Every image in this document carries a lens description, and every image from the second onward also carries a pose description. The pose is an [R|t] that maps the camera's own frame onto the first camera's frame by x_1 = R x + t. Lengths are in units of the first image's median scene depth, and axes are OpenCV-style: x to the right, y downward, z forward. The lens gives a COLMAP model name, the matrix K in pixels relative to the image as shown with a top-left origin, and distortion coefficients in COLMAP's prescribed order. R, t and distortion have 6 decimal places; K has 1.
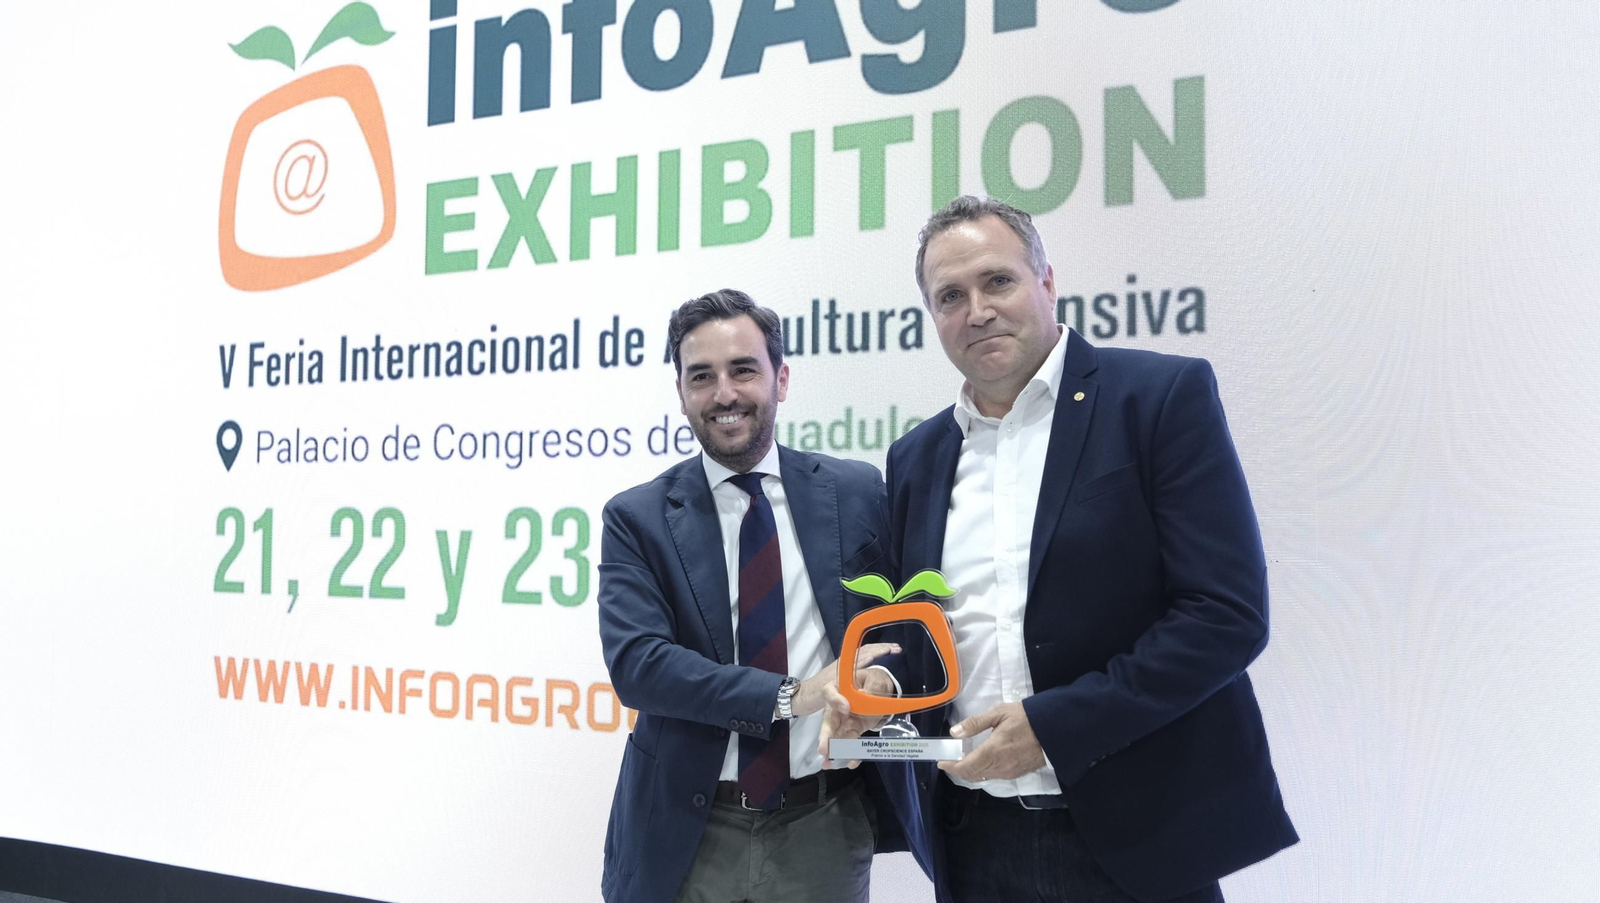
lens RADIAL K [[1615.0, 0, 803.7], [0, 1615.0, 453.1], [0, 0, 1]] dist [-0.048808, 0.092485]
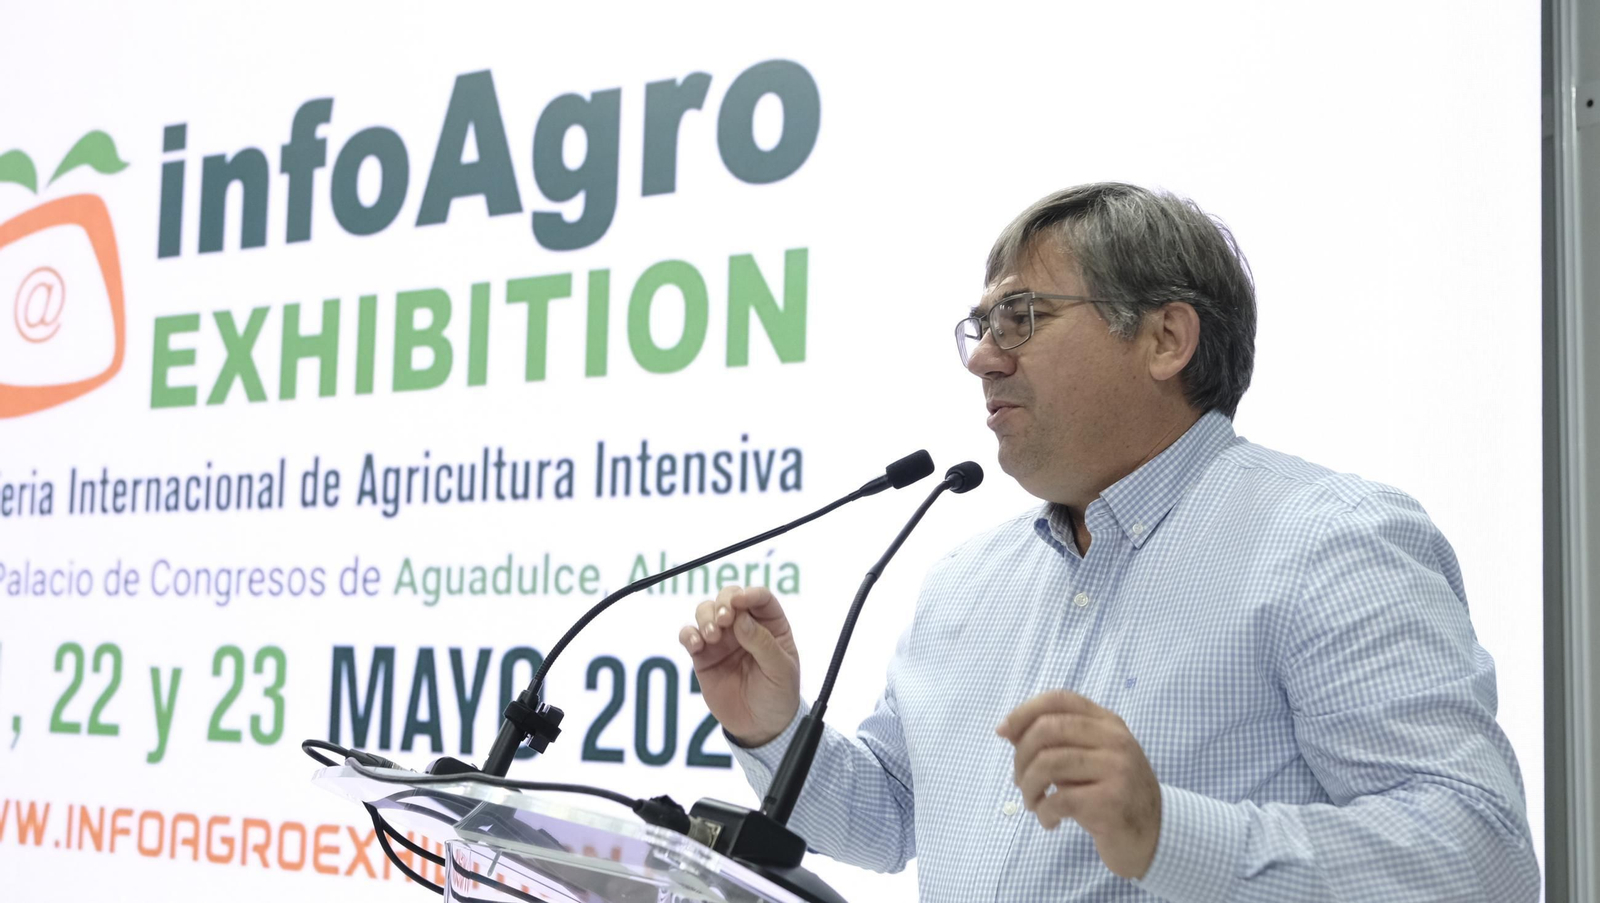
lens RADIAL K [[2227.9, 0, 800.0], [0, 2227.9, 451.5], [0, 0, 1]] dist [0.007665, 0.102431]
pose [[0.997441, 0.009173, -0.070899, 0.278308], [-0.012729, 0.998674, -0.049874, -0.021863], [0.070348, 0.050649, 0.996236, -0.362590]]
